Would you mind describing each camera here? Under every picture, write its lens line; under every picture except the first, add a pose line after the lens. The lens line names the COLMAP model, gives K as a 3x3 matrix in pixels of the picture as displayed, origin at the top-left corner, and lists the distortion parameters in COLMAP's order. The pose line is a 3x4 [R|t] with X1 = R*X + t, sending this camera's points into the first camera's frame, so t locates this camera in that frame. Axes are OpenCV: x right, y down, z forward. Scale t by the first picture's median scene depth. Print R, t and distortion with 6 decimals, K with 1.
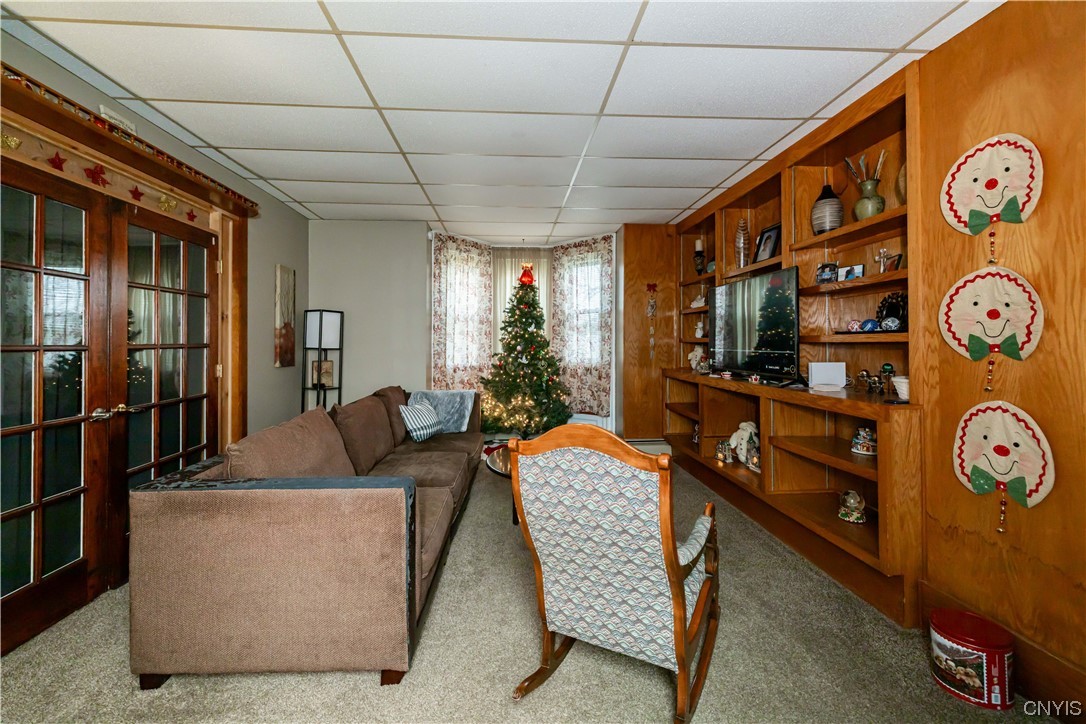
lens RADIAL K [[465.2, 0, 541.5], [0, 465.2, 340.0], [0, 0, 1]] dist [-0.000617, 0.000141]
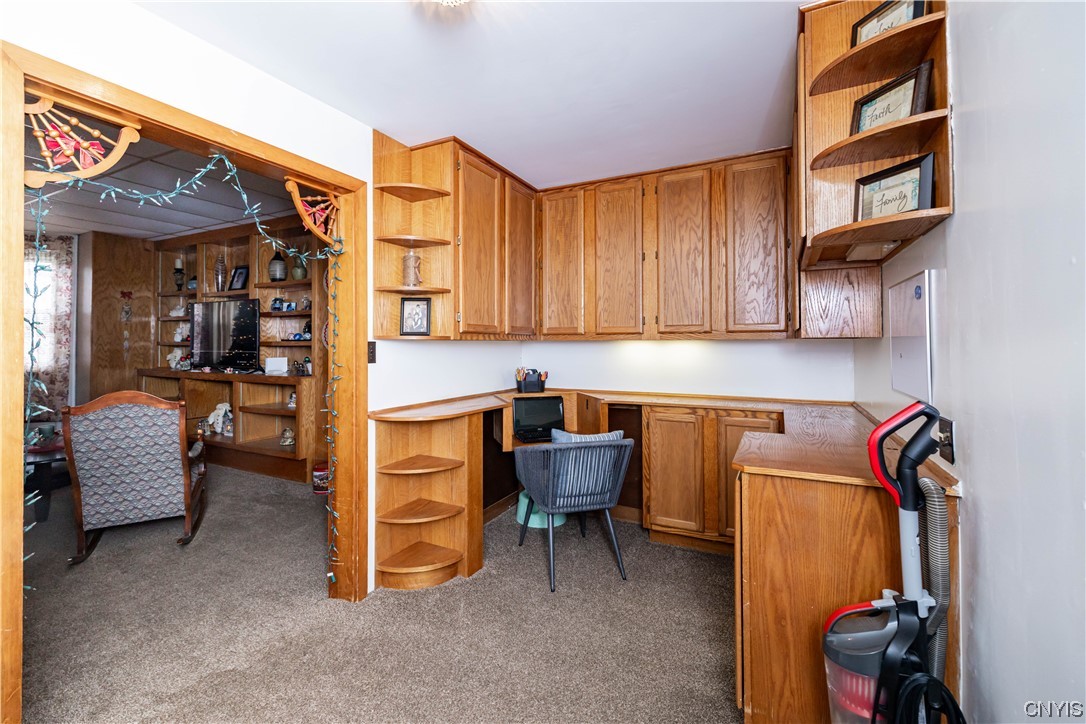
lens RADIAL K [[465.2, 0, 541.5], [0, 465.2, 340.0], [0, 0, 1]] dist [-0.000617, 0.000141]
pose [[0.521155, 0.009374, 0.853411, -0.198113], [-0.006174, 0.999955, -0.007214, -0.005665], [-0.853440, -0.001509, 0.521189, -0.426255]]
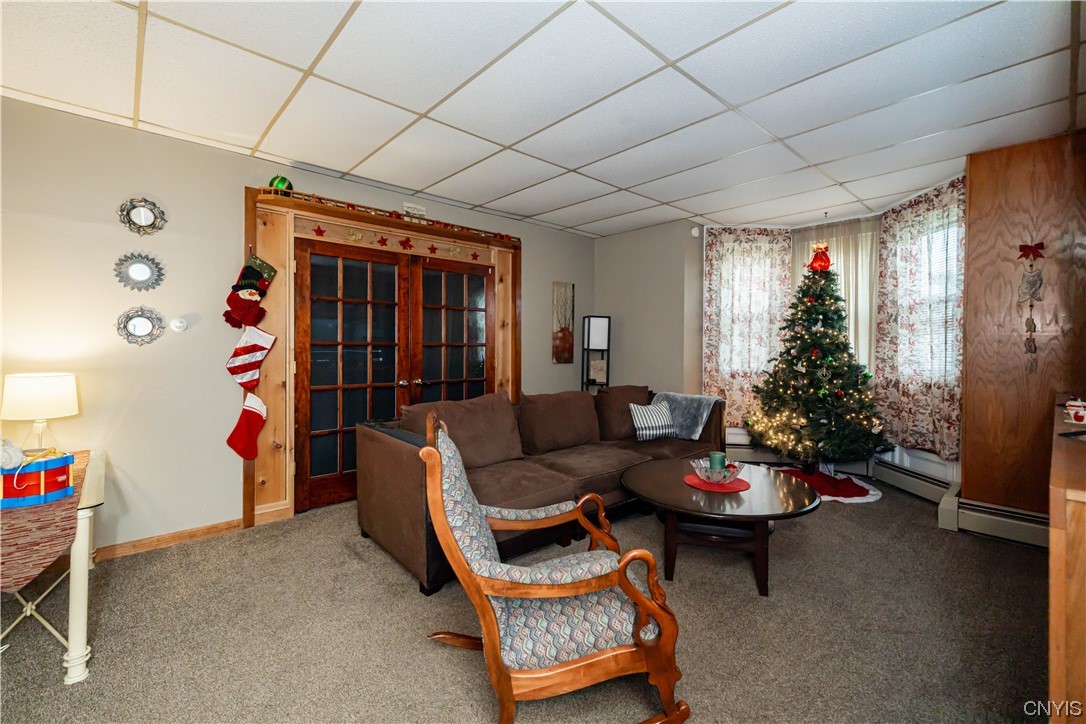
lens RADIAL K [[470.7, 0, 535.8], [0, 470.7, 346.7], [0, 0, 1]] dist [0.002278, -0.000070]
pose [[0.604903, 0.005893, -0.796277, 0.357529], [-0.004547, 0.999982, 0.003947, 0.007836], [0.796286, 0.001234, 0.604919, 0.167014]]
